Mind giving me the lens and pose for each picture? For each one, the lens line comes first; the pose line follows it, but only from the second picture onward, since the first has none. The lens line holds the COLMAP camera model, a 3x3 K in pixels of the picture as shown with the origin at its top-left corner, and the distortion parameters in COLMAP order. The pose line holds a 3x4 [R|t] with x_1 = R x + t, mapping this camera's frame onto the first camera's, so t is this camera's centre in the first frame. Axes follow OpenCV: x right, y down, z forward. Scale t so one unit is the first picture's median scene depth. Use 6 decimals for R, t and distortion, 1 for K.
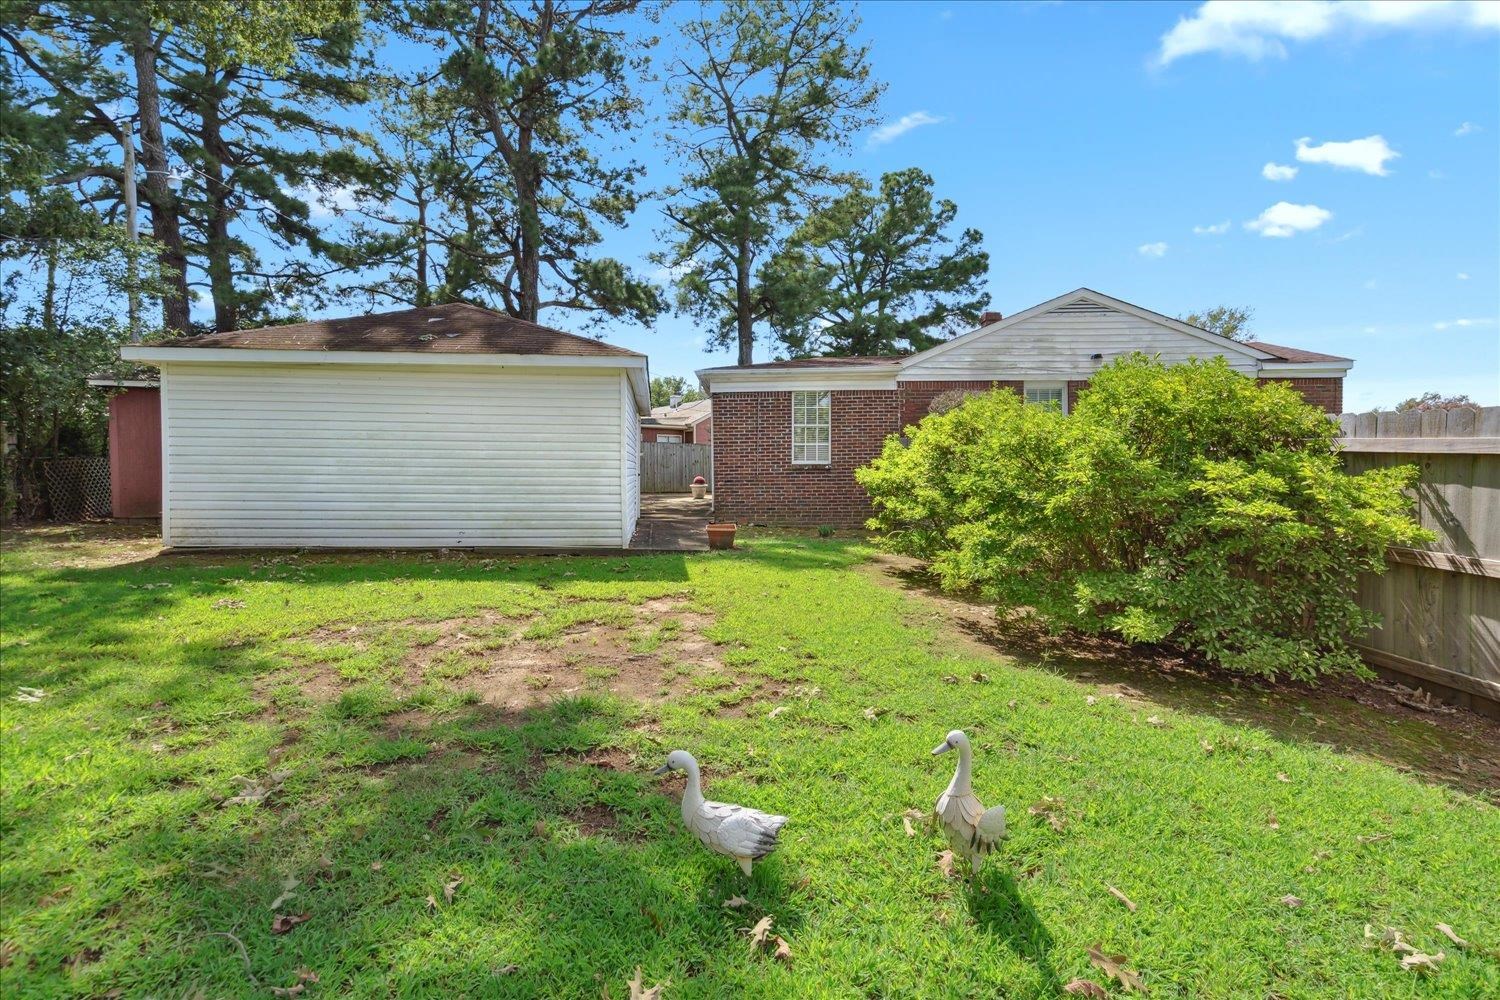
lens RADIAL K [[690.5, 0, 742.4], [0, 690.5, 500.0], [0, 0, 1]] dist [-0.003419, 0.001007]
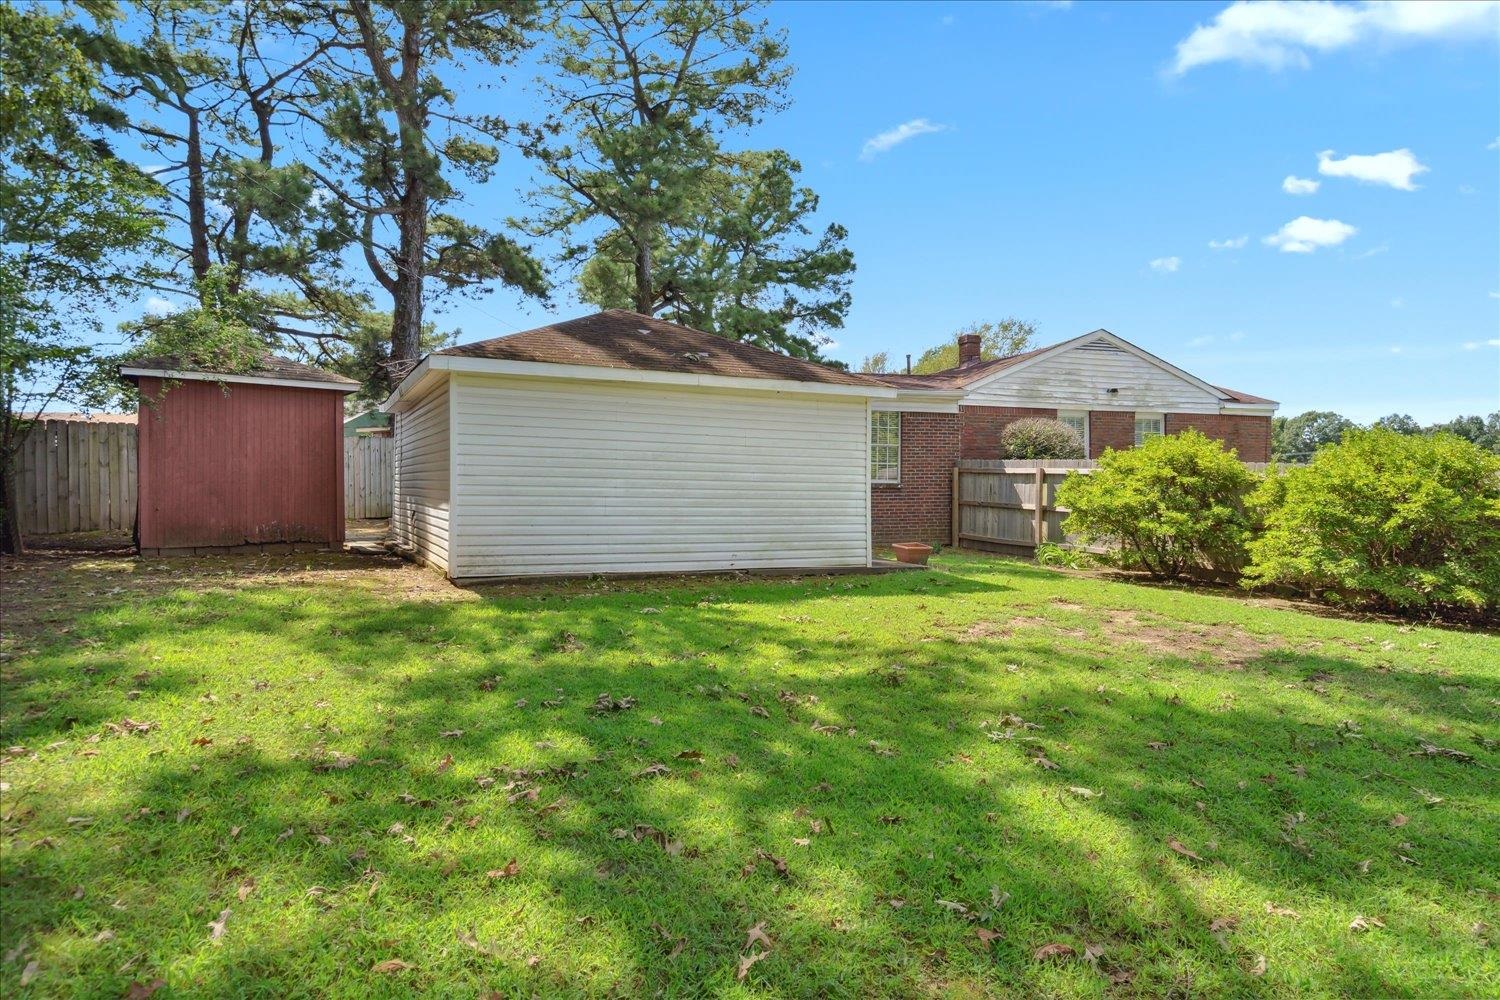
lens RADIAL K [[863.5, 0, 724.9], [0, 863.5, 505.9], [0, 0, 1]] dist [-0.001290, -0.000537]
pose [[0.940102, -0.000279, 0.340893, -0.278071], [0.002934, 0.999969, -0.007274, -0.004946], [-0.340881, 0.007838, 0.940074, -0.055608]]
